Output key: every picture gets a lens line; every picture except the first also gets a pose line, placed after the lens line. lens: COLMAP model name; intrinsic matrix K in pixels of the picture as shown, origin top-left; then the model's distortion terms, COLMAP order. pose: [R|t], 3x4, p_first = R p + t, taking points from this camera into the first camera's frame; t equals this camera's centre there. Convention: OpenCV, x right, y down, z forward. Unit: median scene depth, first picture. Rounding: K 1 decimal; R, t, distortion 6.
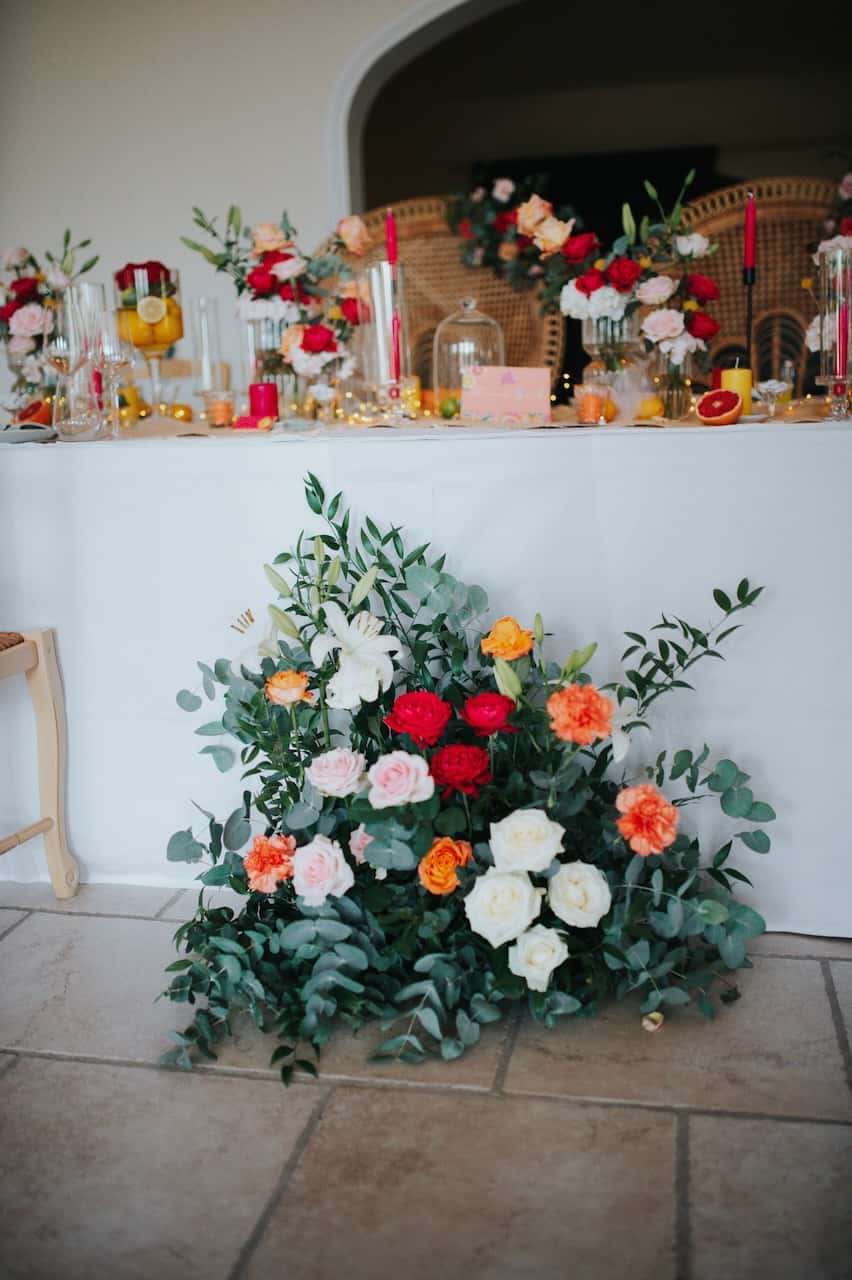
lens RADIAL K [[1198.7, 0, 426.0], [0, 1198.7, 640.0], [0, 0, 1]] dist [-0.090878, -0.000787]
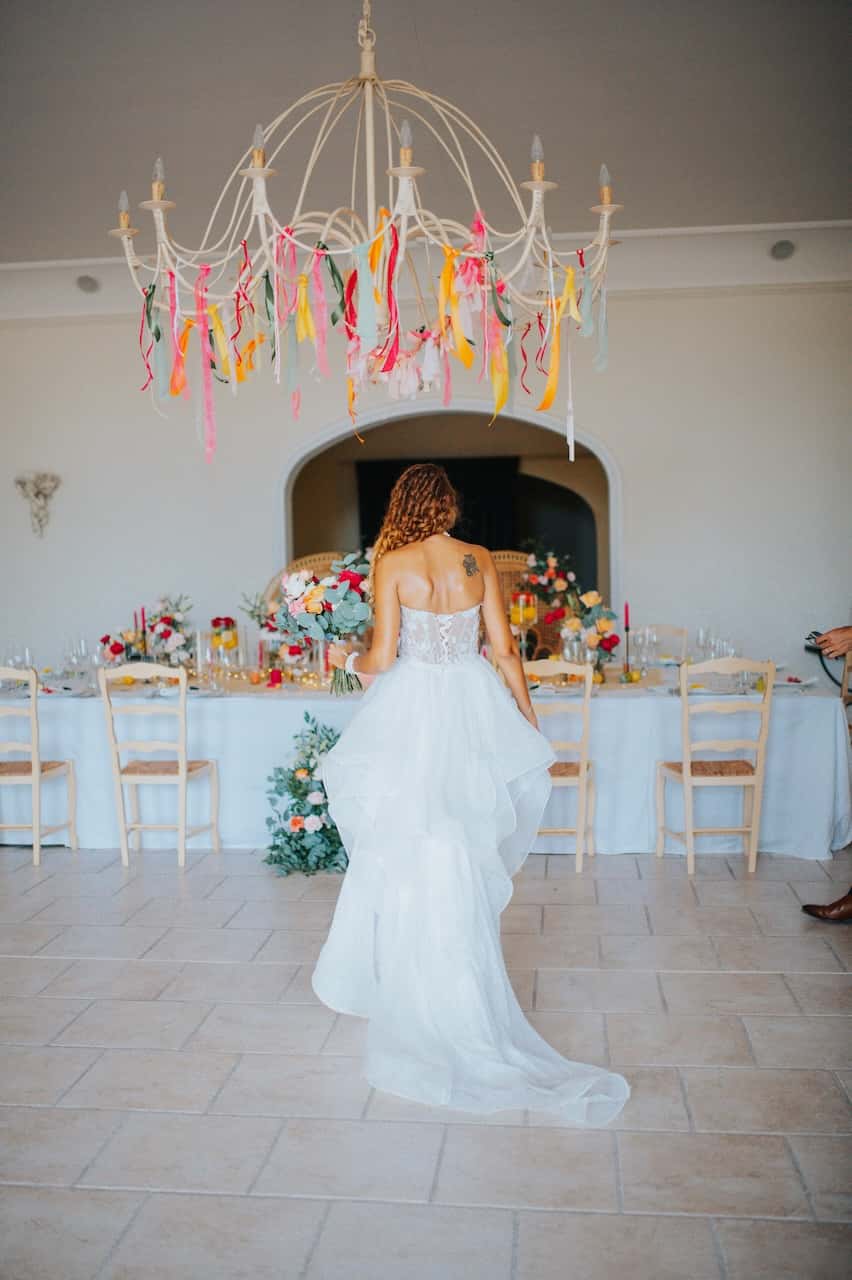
lens RADIAL K [[1198.7, 0, 426.0], [0, 1198.7, 640.0], [0, 0, 1]] dist [-0.090878, -0.000787]
pose [[0.995534, 0.004609, 0.094290, -0.076907], [0.009080, 0.989501, -0.144240, 0.143049], [-0.093965, 0.144452, 0.985040, -2.267038]]
